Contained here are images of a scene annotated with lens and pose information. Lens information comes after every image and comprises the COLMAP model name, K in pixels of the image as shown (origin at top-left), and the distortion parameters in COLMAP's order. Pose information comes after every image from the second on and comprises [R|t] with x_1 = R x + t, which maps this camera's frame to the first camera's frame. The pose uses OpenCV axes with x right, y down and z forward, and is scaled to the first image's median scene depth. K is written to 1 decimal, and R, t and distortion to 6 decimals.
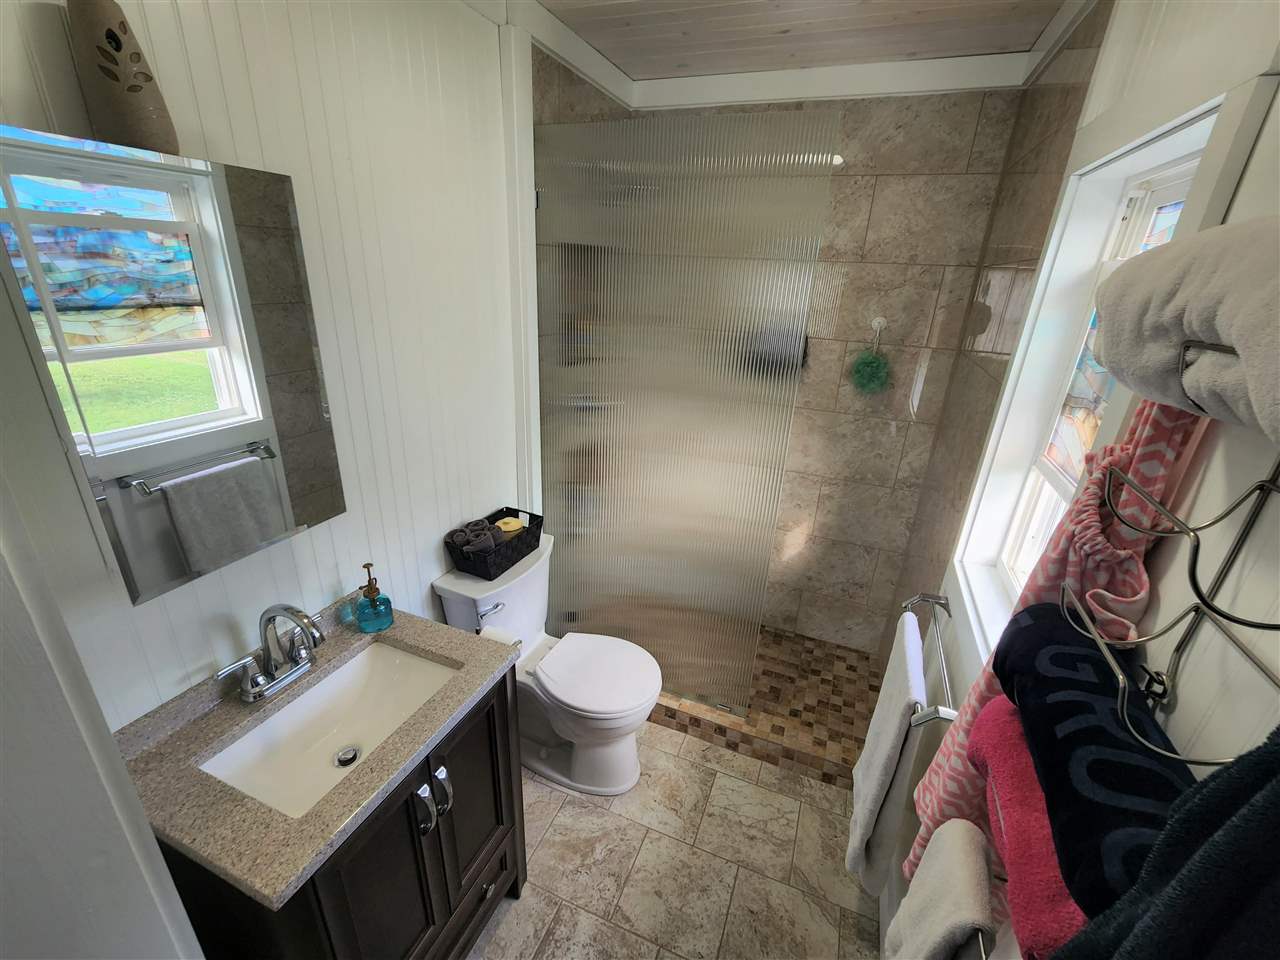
lens RADIAL K [[538.5, 0, 634.8], [0, 538.5, 486.2], [0, 0, 1]] dist [-0.001723, -0.000053]
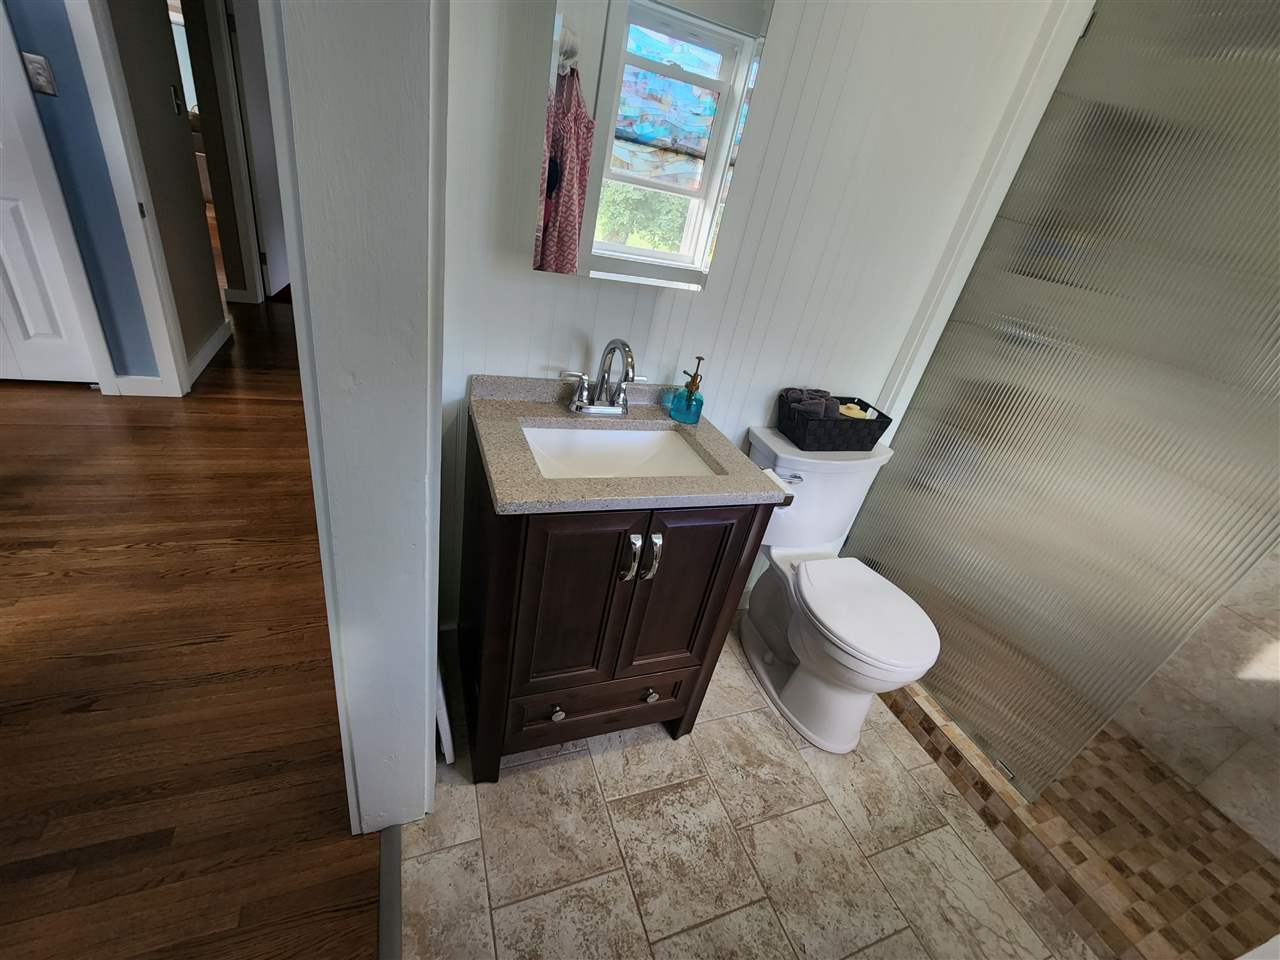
lens RADIAL K [[538.5, 0, 641.7], [0, 538.5, 479.2], [0, 0, 1]] dist [-0.001723, -0.000053]
pose [[0.683615, 0.429107, -0.590370, 0.106125], [-0.415496, 0.893840, 0.168561, 0.167214], [0.600027, 0.130066, 0.789335, 0.100053]]
